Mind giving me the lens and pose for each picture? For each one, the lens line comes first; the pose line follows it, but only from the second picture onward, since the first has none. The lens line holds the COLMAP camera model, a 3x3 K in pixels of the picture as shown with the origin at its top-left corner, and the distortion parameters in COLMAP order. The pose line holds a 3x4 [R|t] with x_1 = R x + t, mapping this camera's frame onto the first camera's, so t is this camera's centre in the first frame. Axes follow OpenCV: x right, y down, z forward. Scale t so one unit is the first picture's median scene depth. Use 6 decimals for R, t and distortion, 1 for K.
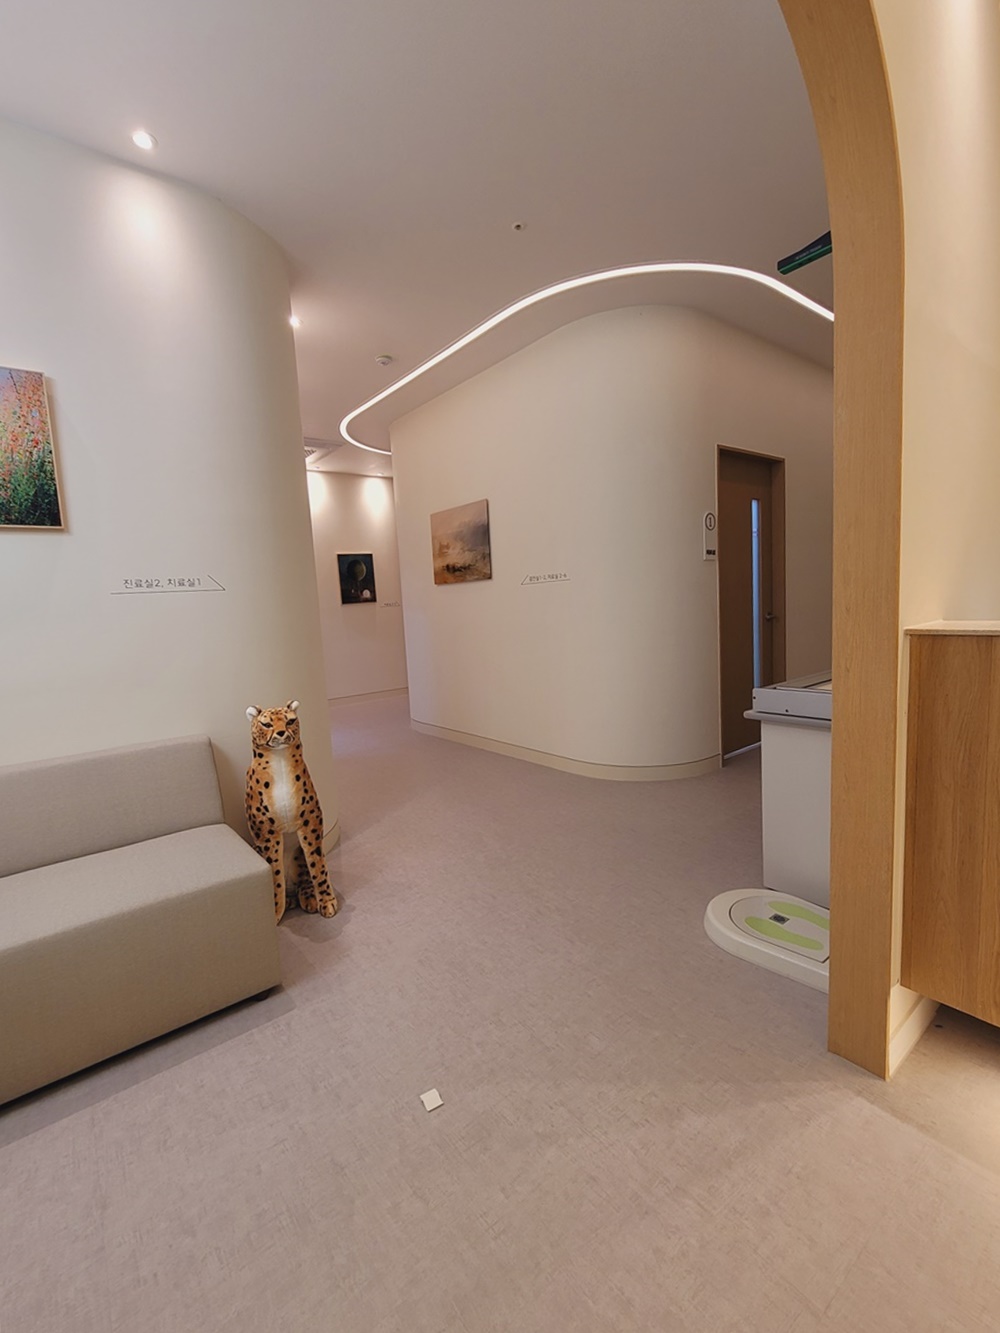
lens RADIAL K [[587.2, 0, 500.0], [0, 587.2, 666.5], [0, 0, 1]] dist [-0.002308, -0.000020]
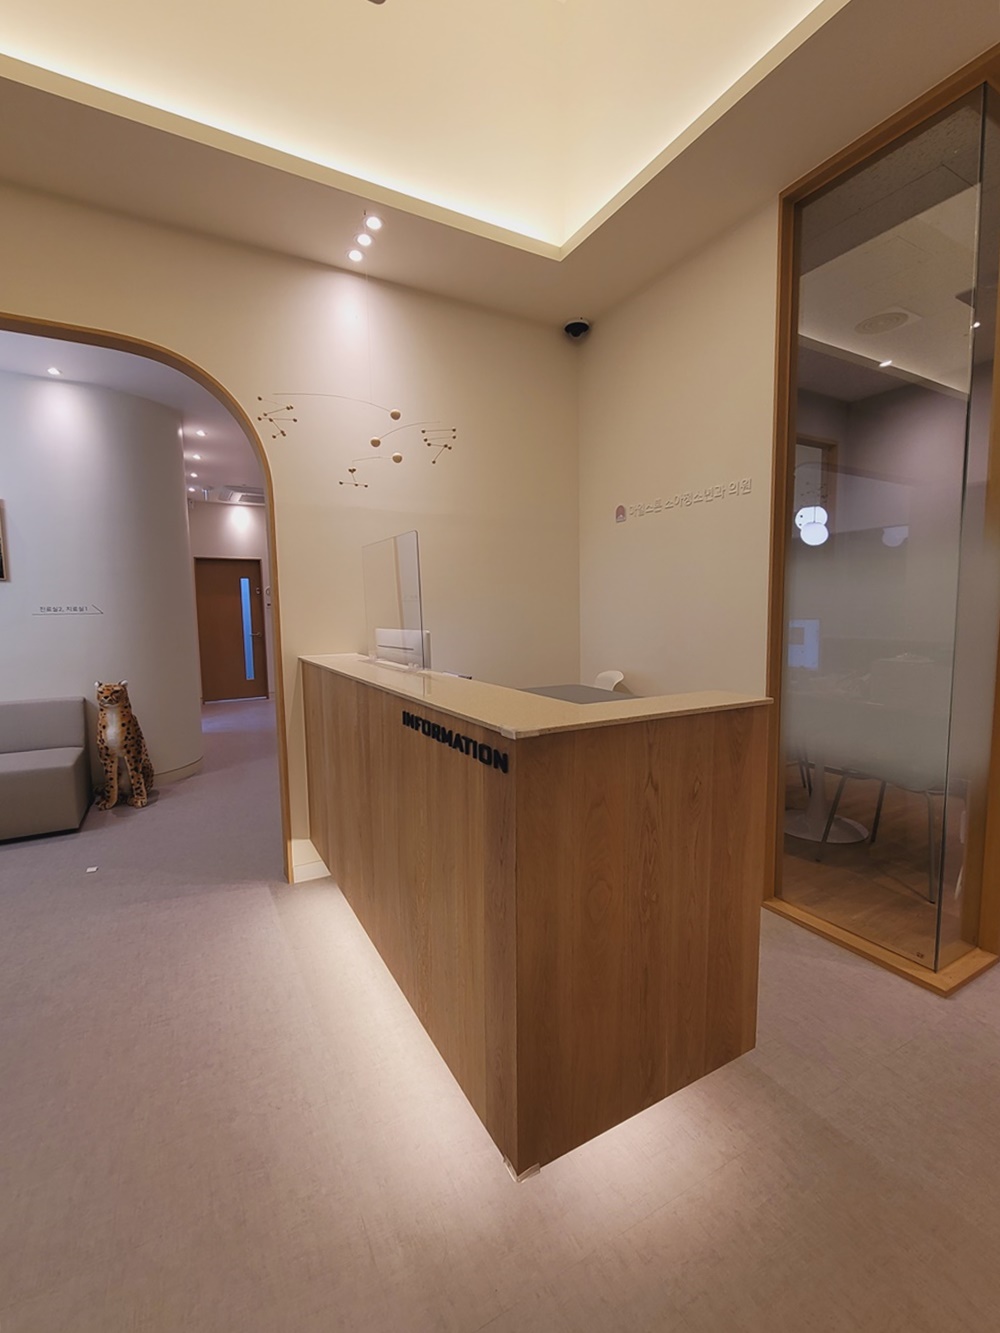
lens RADIAL K [[587.2, 0, 500.0], [0, 587.2, 666.5], [0, 0, 1]] dist [-0.002308, -0.000020]
pose [[0.985857, 0.054938, -0.158329, 1.019474], [-0.056586, 0.998380, -0.005919, -0.034421], [0.157747, 0.014794, 0.987369, -0.536326]]
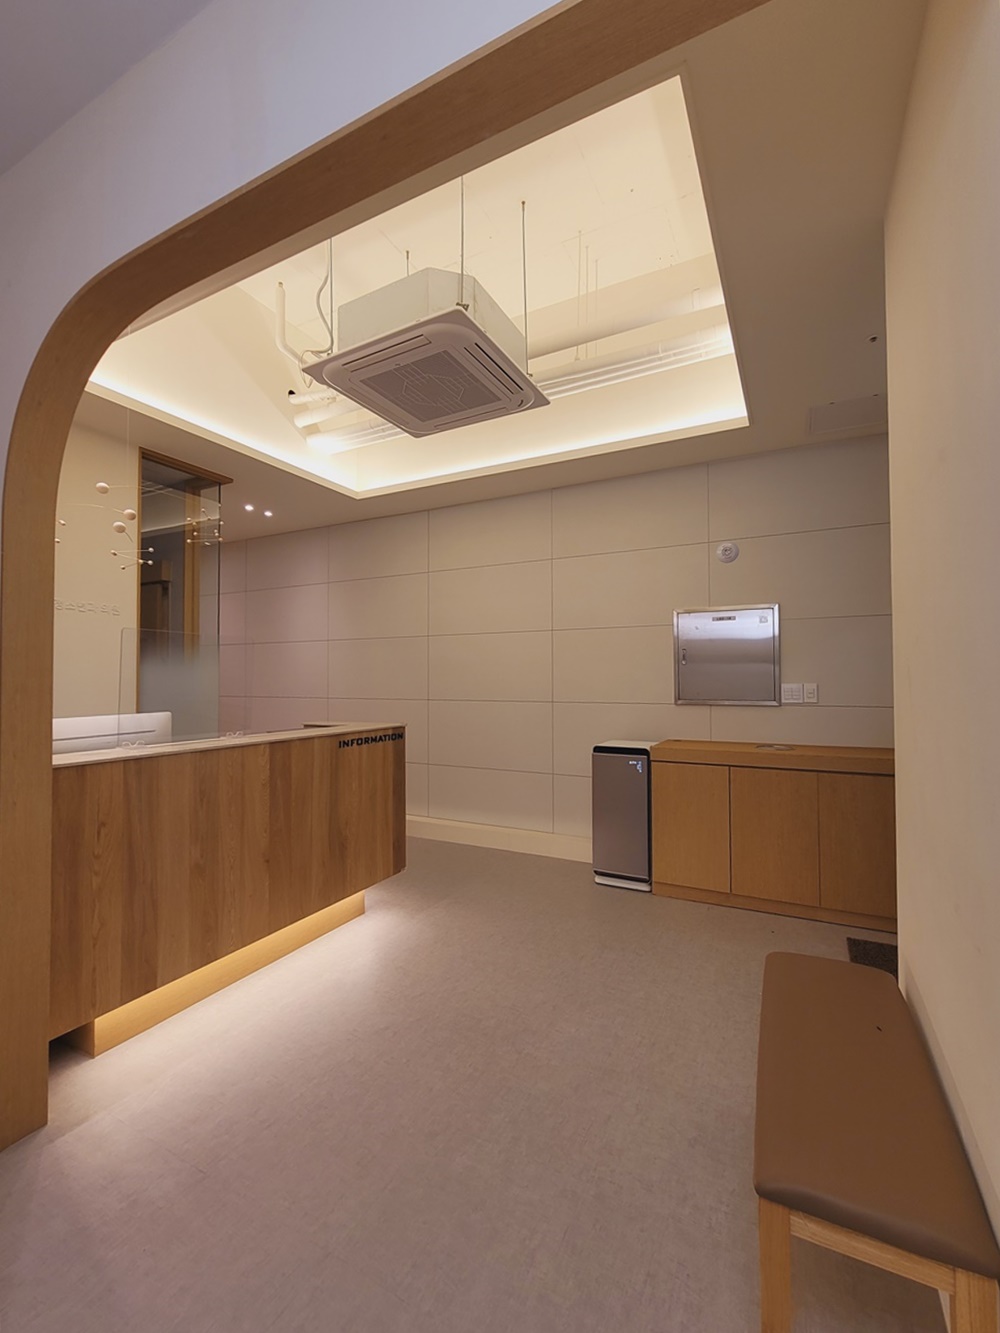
lens RADIAL K [[587.2, 0, 500.0], [0, 587.2, 666.5], [0, 0, 1]] dist [-0.002308, -0.000020]
pose [[-0.405357, 0.073787, 0.911176, -0.604731], [0.131530, 0.991074, -0.021743, -0.073031], [-0.904647, 0.111033, -0.411444, 0.331427]]
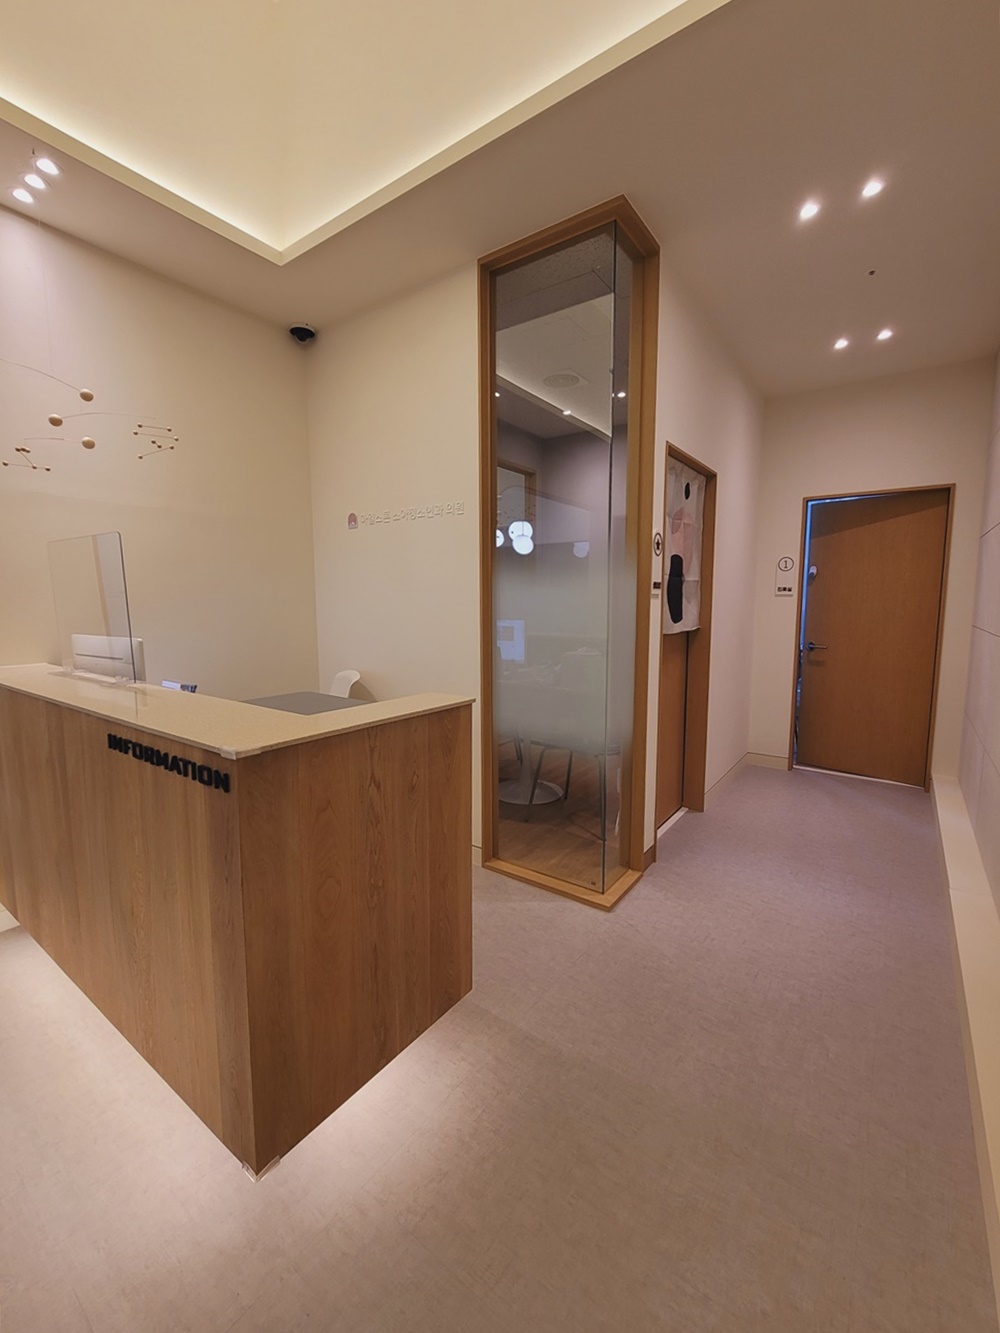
lens RADIAL K [[563.8, 0, 499.5], [0, 563.8, 664.0], [0, 0, 1]] dist [-0.000578, 0.000246]
pose [[0.962670, 0.020653, 0.269888, 1.042344], [-0.018967, 0.999781, -0.008856, -0.058045], [-0.270012, 0.003406, 0.962851, -0.575054]]
